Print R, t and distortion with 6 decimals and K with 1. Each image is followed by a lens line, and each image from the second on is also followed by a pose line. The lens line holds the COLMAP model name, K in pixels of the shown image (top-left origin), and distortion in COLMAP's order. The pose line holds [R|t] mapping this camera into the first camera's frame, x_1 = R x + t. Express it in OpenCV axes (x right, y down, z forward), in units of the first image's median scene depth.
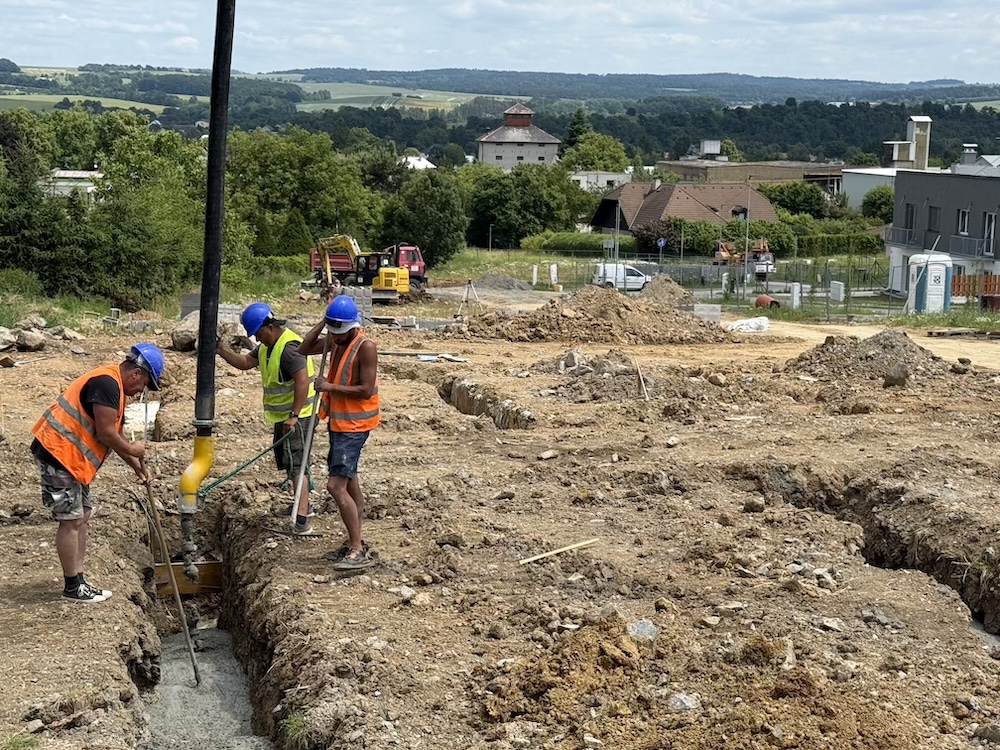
lens RADIAL K [[1736.9, 0, 500.0], [0, 1736.9, 375.0], [0, 0, 1]] dist [0.141336, -0.014088]
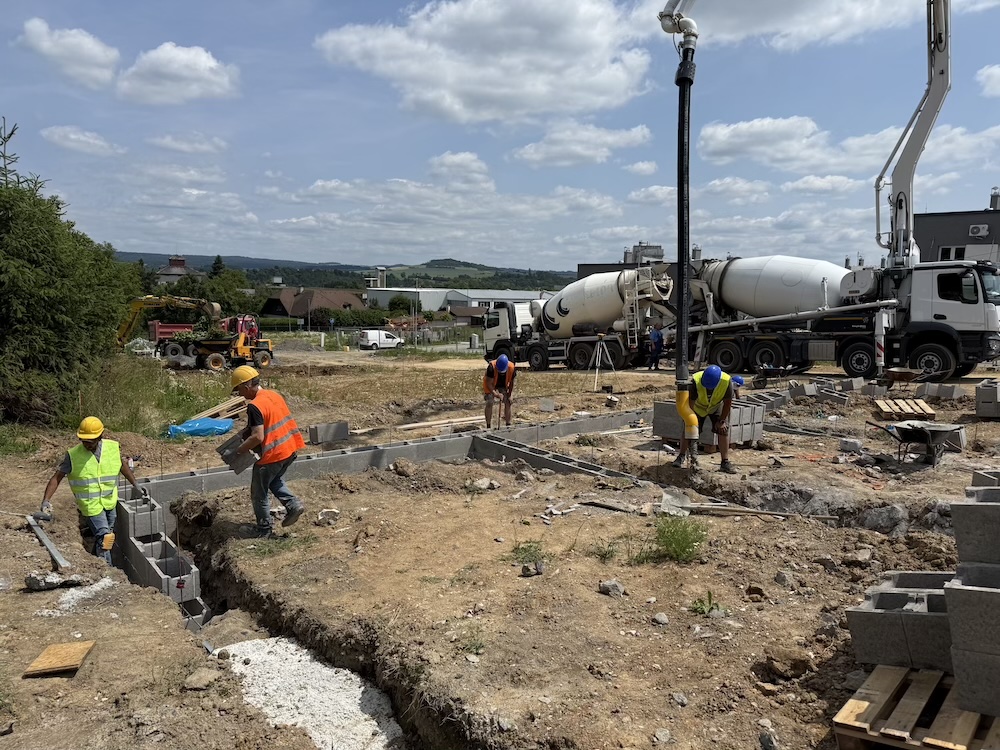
lens RADIAL K [[716.0, 0, 500.0], [0, 716.0, 375.0], [0, 0, 1]] dist [0.040413, -0.008496]
pose [[0.894398, -0.042742, 0.445224, -0.060229], [0.046672, 0.998908, 0.002138, -0.014191], [-0.444830, 0.018867, 0.895416, 0.248324]]
